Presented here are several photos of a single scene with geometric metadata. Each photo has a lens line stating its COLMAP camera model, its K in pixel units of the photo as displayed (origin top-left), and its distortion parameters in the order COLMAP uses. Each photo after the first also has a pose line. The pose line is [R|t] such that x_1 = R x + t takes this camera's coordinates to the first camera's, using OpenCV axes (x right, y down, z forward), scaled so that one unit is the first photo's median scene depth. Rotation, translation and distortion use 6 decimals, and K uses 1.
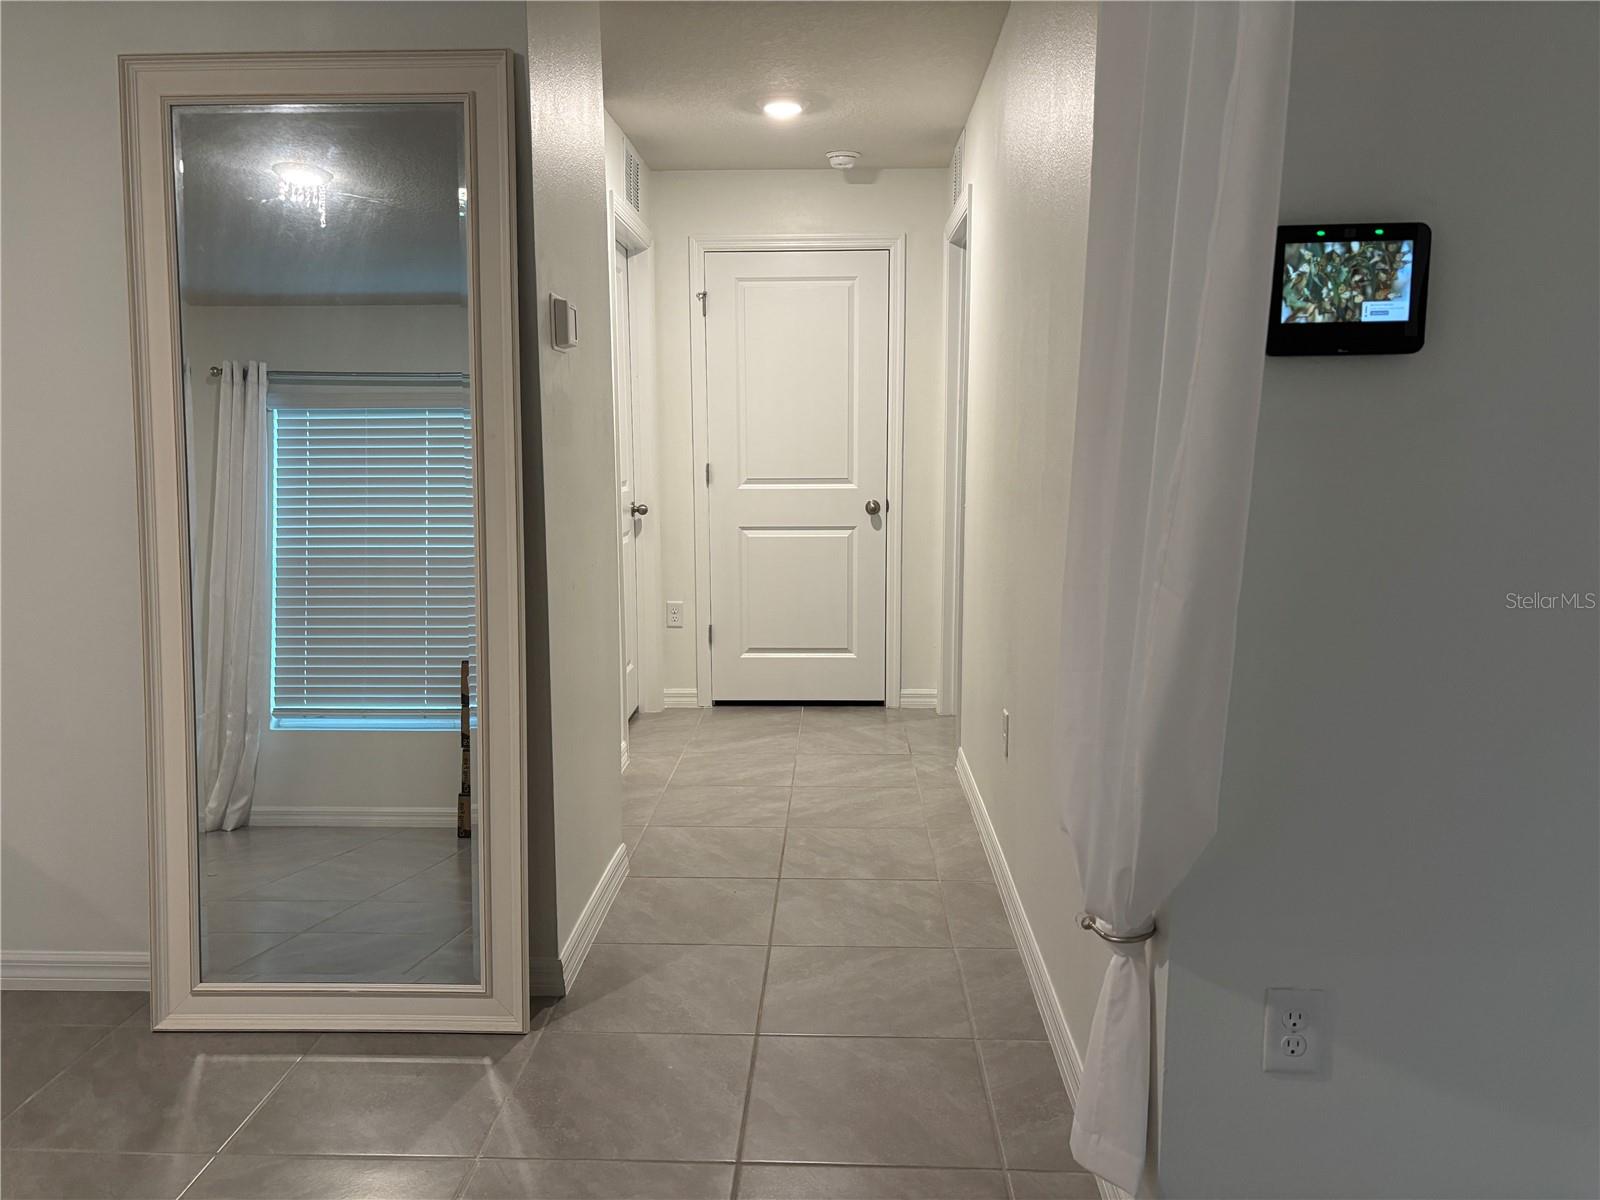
lens RADIAL K [[1167.6, 0, 809.2], [0, 1167.6, 611.1], [0, 0, 1]] dist [0.088421, 0.000608]
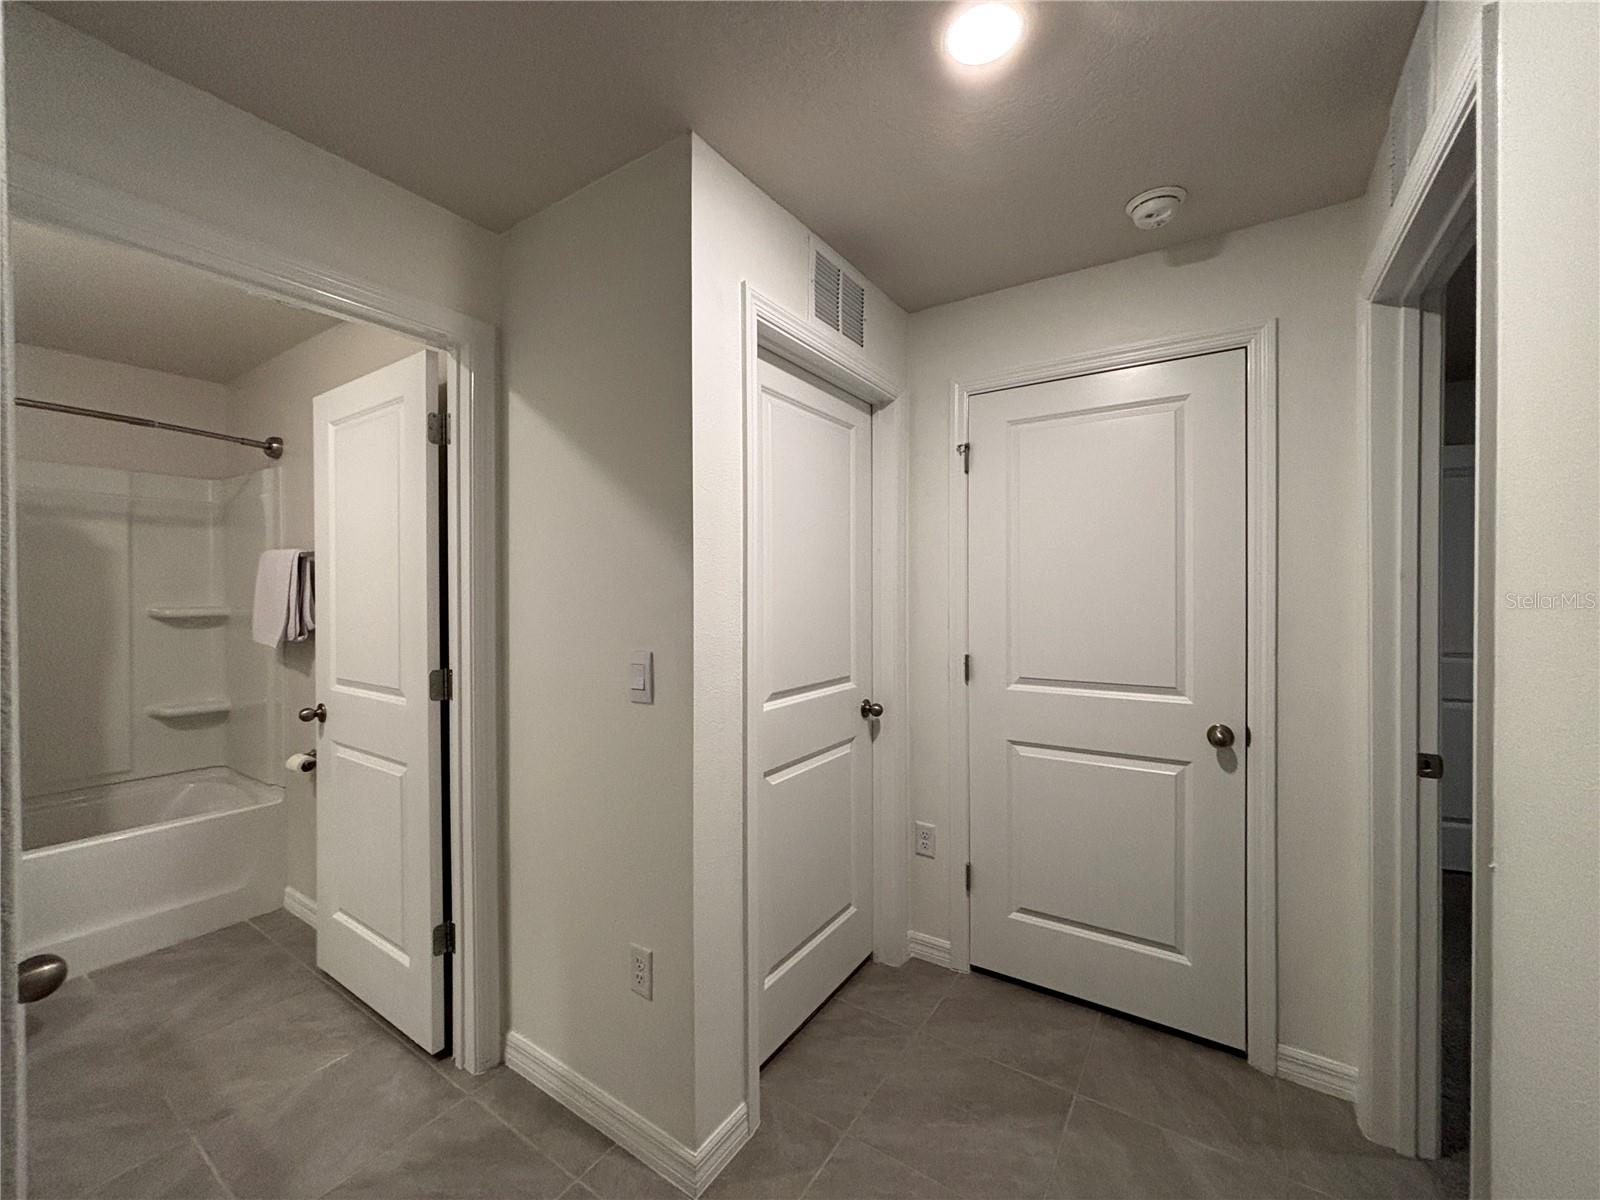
lens RADIAL K [[646.7, 0, 793.0], [0, 646.7, 595.5], [0, 0, 1]] dist [-0.001553, -0.000945]
pose [[0.849693, 0.000997, -0.527276, 0.041963], [-0.079198, 0.988895, -0.125756, -0.101636], [0.521296, 0.148613, 0.840336, 0.568793]]
